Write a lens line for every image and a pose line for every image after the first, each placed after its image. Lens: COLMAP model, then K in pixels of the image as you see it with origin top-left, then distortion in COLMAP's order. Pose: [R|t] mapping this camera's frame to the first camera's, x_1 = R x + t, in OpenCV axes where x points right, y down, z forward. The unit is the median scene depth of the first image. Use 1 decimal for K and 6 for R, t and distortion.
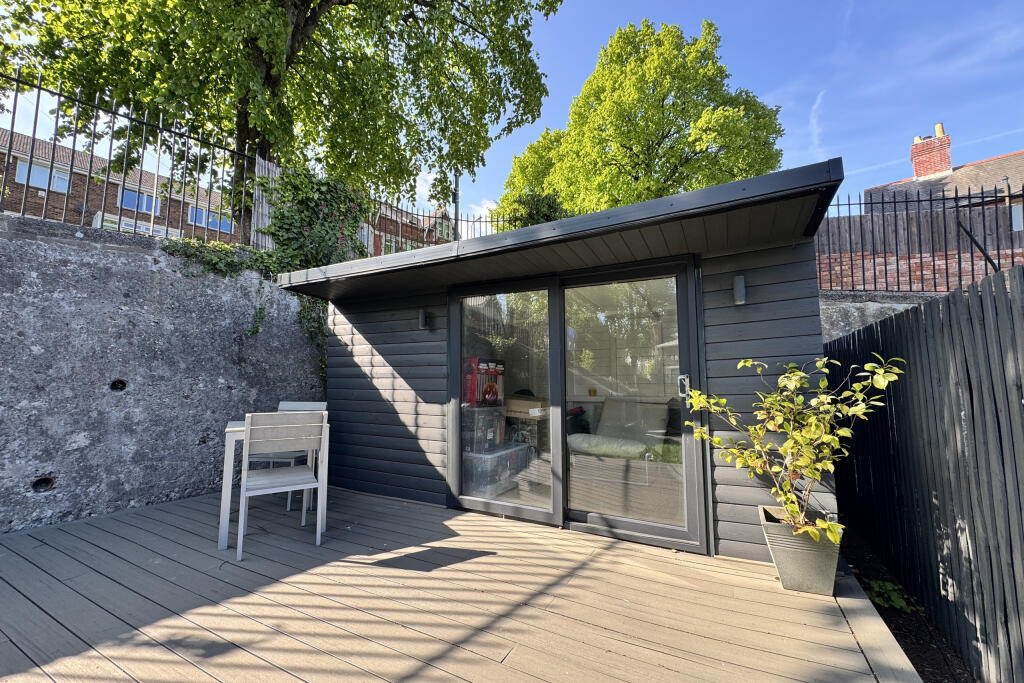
lens RADIAL K [[405.7, 0, 513.4], [0, 405.7, 341.6], [0, 0, 1]] dist [0.000407, 0.000082]
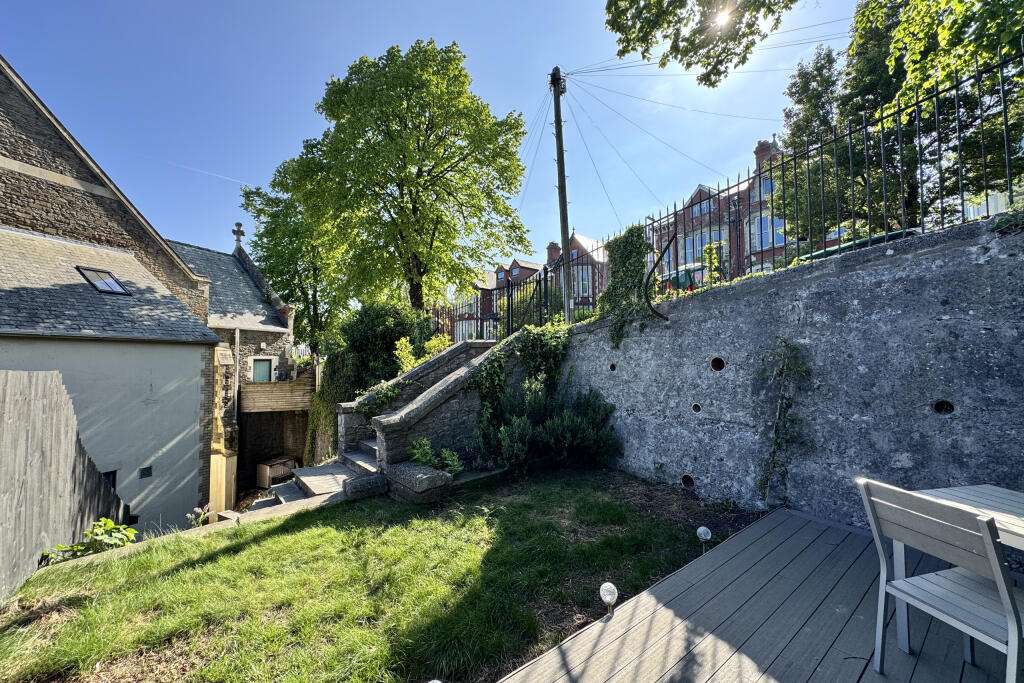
lens RADIAL K [[405.7, 0, 512.9], [0, 405.7, 346.4], [0, 0, 1]] dist [0.000407, 0.000082]
pose [[-0.393558, -0.026791, -0.918909, 0.214150], [0.092127, 0.993394, -0.068419, -0.050687], [0.914672, -0.111583, -0.388490, 0.523529]]
